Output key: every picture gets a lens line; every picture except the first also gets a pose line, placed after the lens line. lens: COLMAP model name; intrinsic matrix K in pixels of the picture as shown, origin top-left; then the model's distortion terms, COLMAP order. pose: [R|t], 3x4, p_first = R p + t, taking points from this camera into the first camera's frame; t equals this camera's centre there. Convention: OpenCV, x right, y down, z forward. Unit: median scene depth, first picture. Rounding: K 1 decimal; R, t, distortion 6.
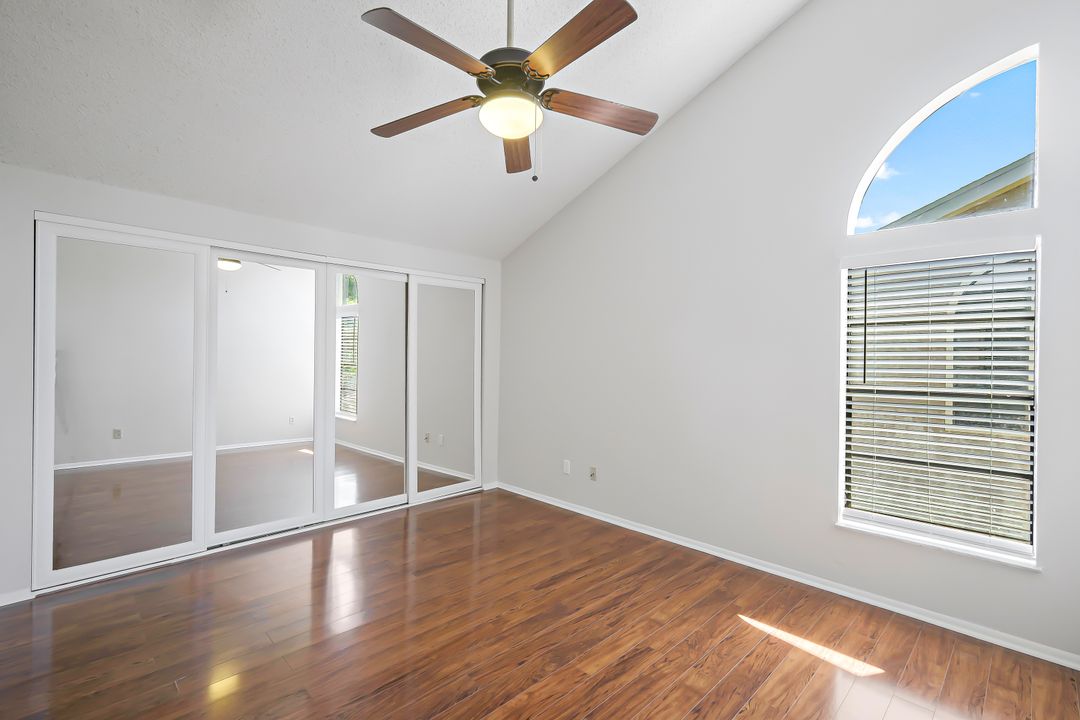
lens RADIAL K [[473.8, 0, 538.5], [0, 473.8, 358.8], [0, 0, 1]] dist [0.003740, 0.001148]
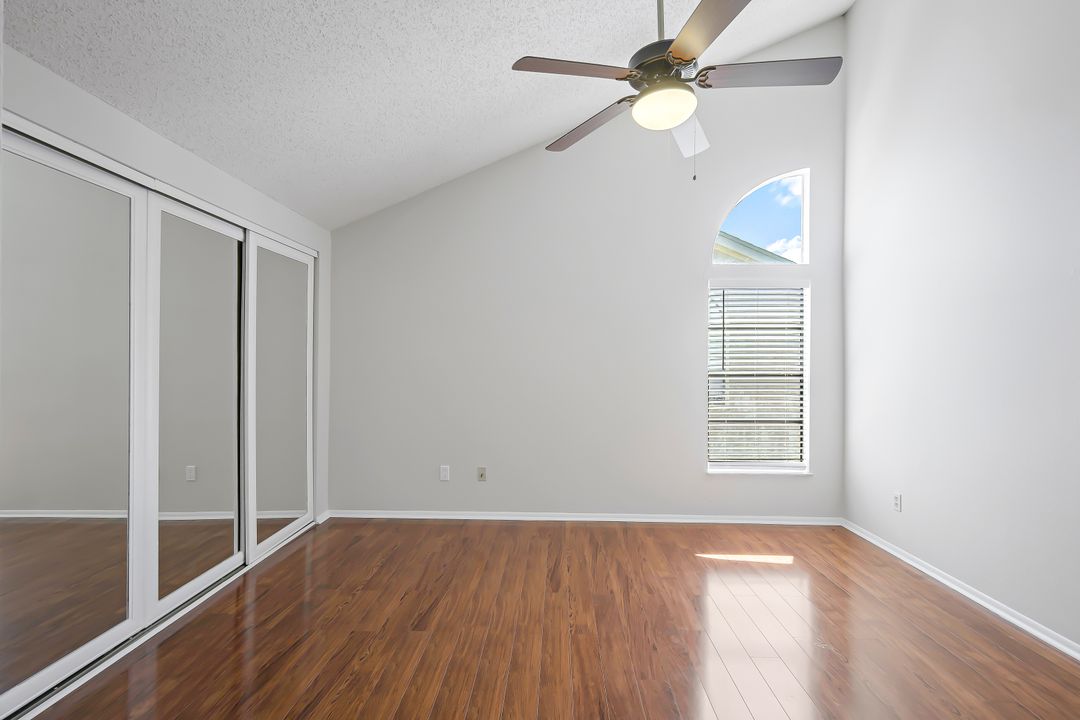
lens RADIAL K [[485.1, 0, 541.9], [0, 485.1, 359.9], [0, 0, 1]] dist [0.009609, 0.000515]
pose [[0.731568, -0.005393, 0.681747, -0.712622], [0.004510, 0.999985, 0.003070, 0.015446], [-0.681753, 0.000828, 0.731582, 0.311654]]
